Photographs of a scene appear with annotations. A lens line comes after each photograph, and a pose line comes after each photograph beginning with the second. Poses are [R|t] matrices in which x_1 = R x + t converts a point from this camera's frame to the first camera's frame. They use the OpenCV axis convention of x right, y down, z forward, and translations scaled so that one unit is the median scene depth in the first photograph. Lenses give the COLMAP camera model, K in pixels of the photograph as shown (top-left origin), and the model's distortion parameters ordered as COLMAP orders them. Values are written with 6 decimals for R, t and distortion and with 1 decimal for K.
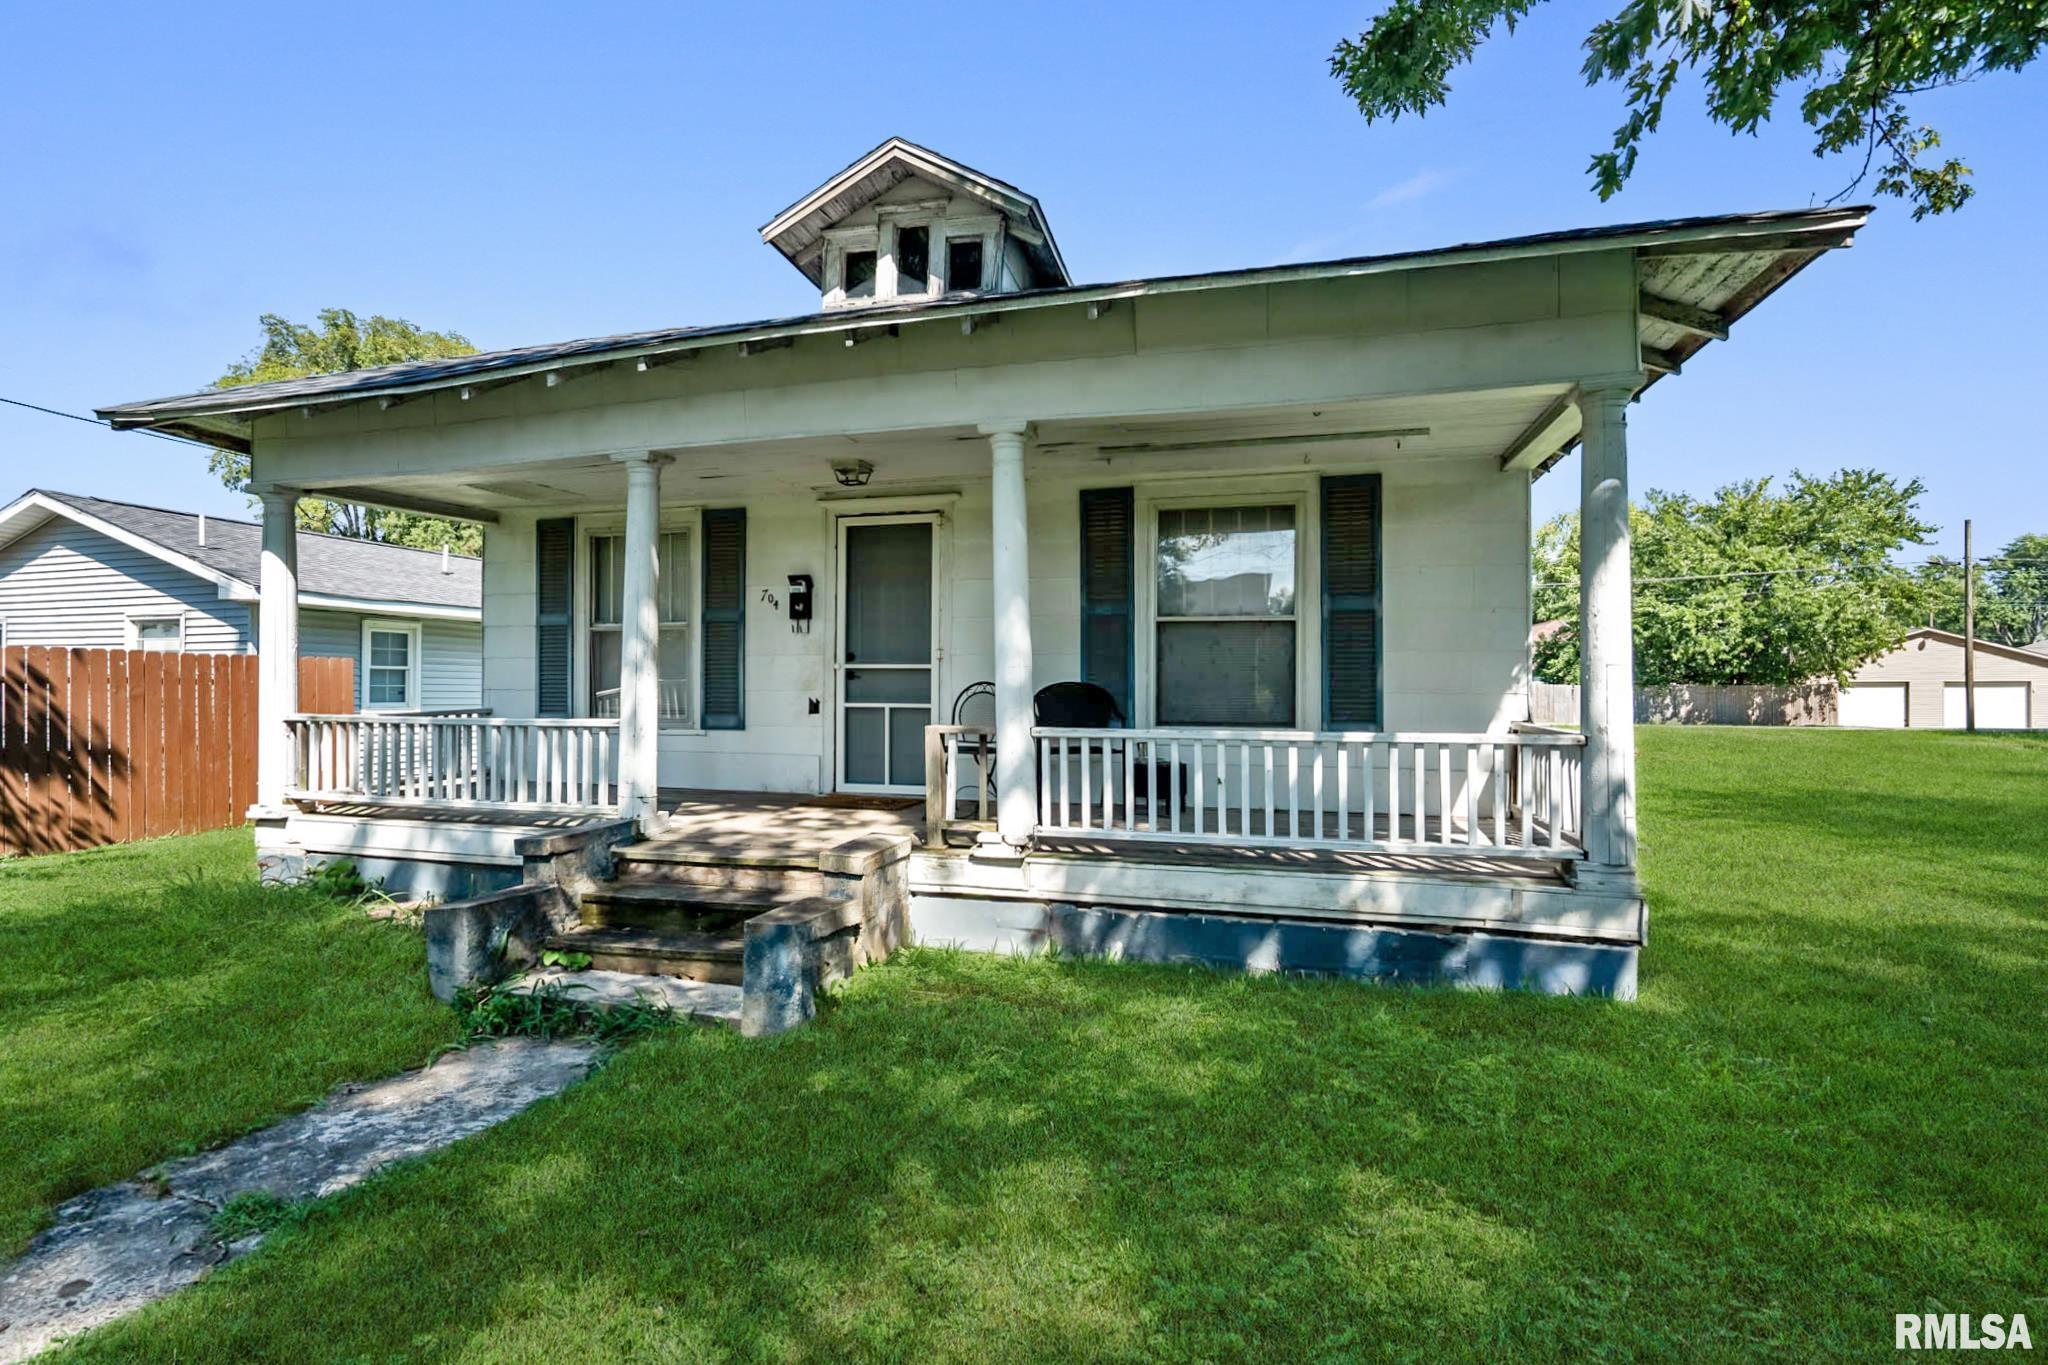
lens RADIAL K [[934.6, 0, 1022.7], [0, 934.6, 677.5], [0, 0, 1]] dist [0.000092, -0.000152]
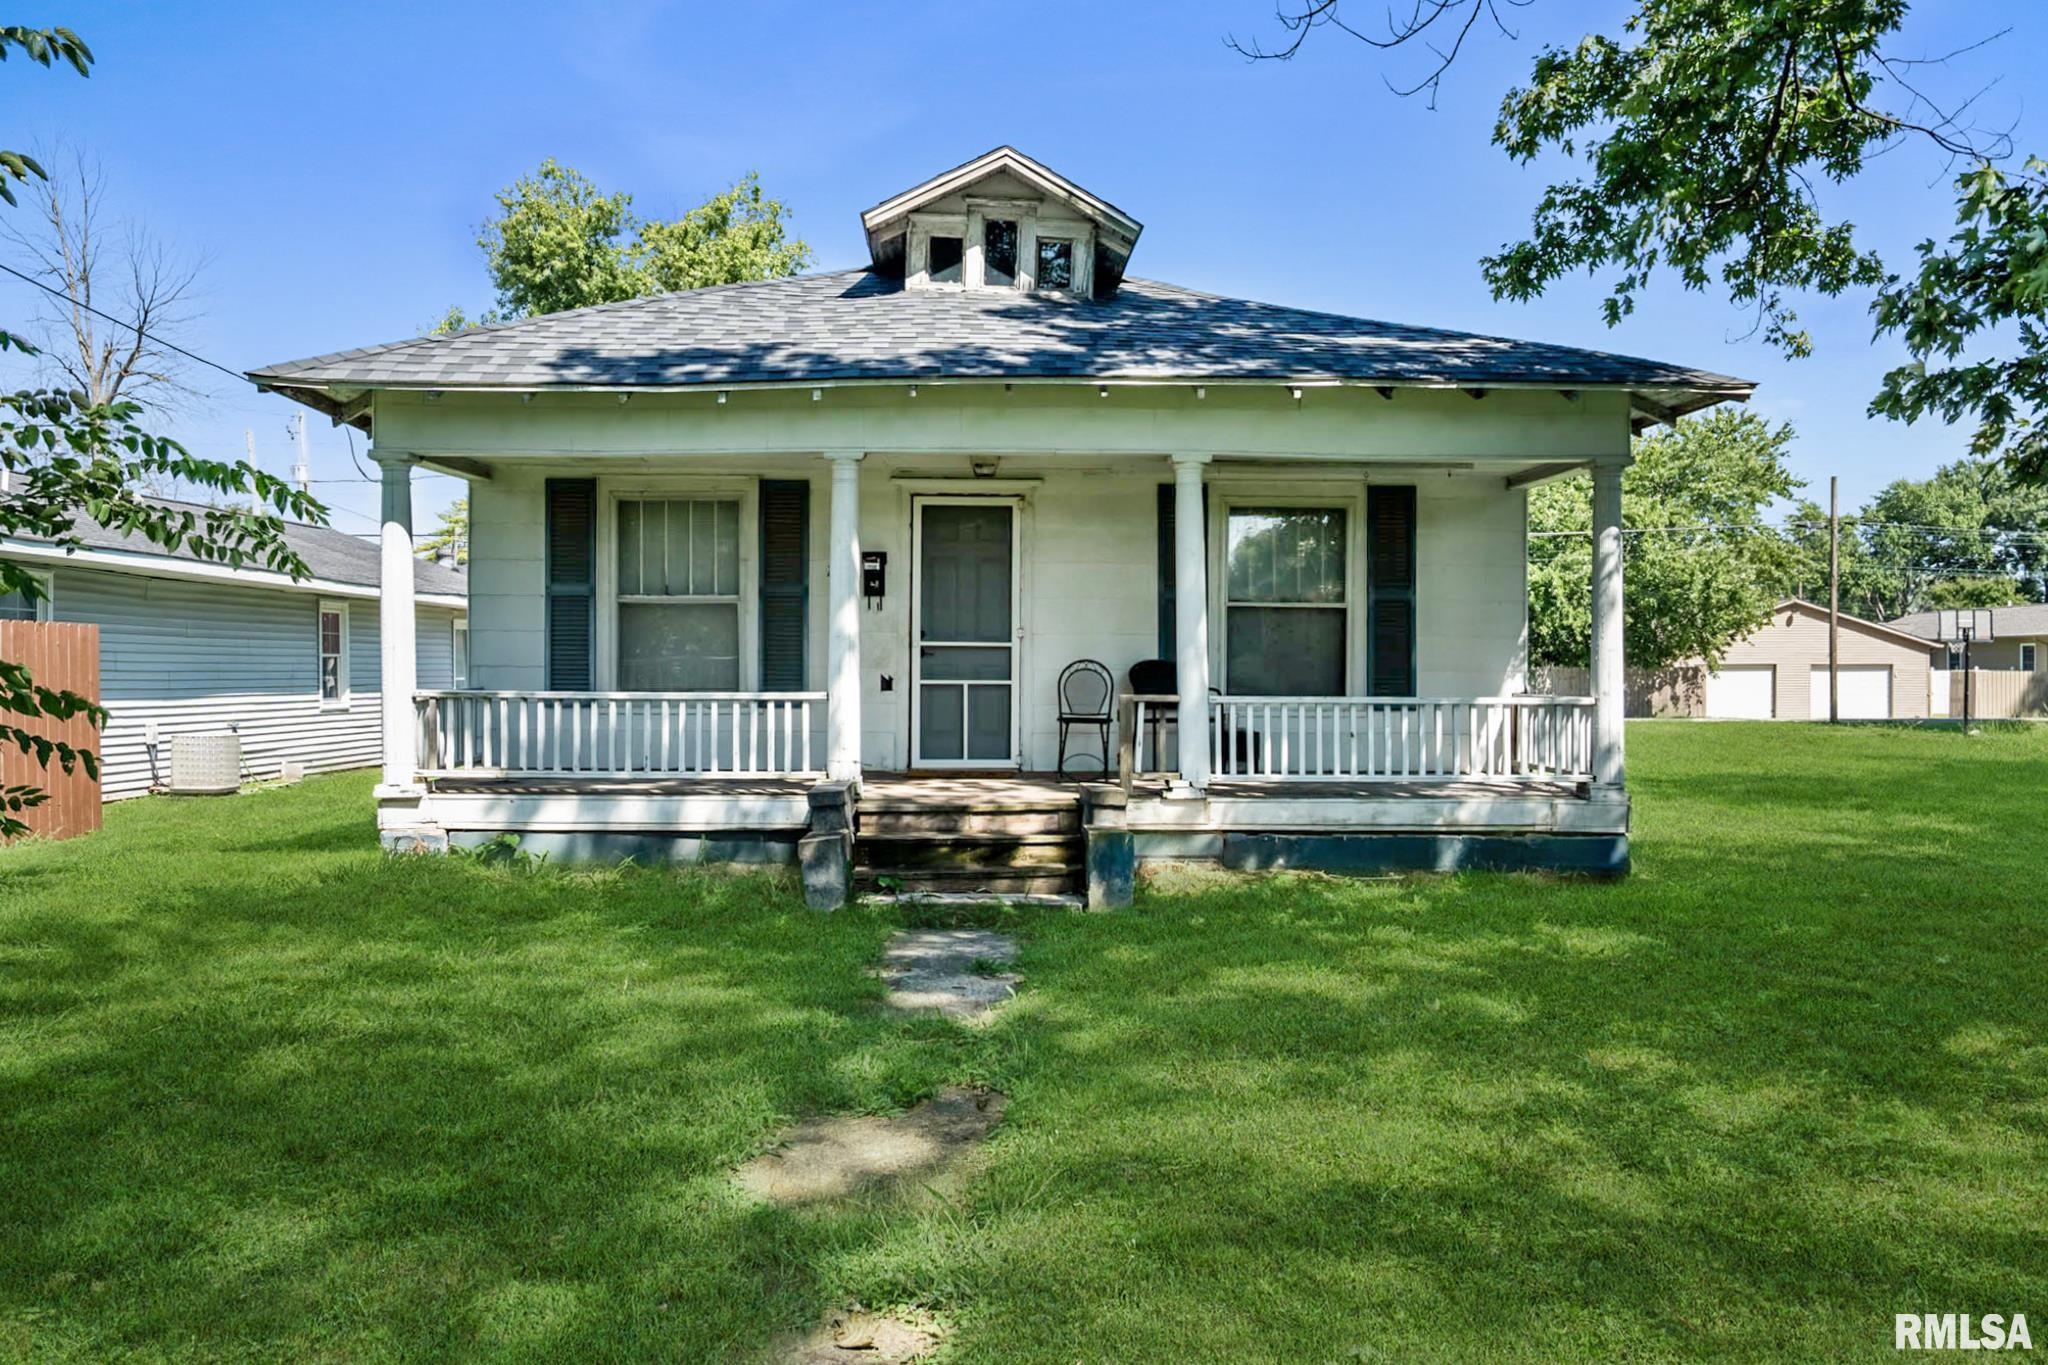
lens RADIAL K [[1499.2, 0, 1024.0], [0, 1499.2, 682.5], [0, 0, 1]] dist [0.007981, 0.003510]
pose [[0.956976, -0.000536, 0.290167, -0.508284], [-0.005014, 0.999818, 0.018382, -0.000326], [-0.290125, -0.019046, 0.956799, -0.537821]]
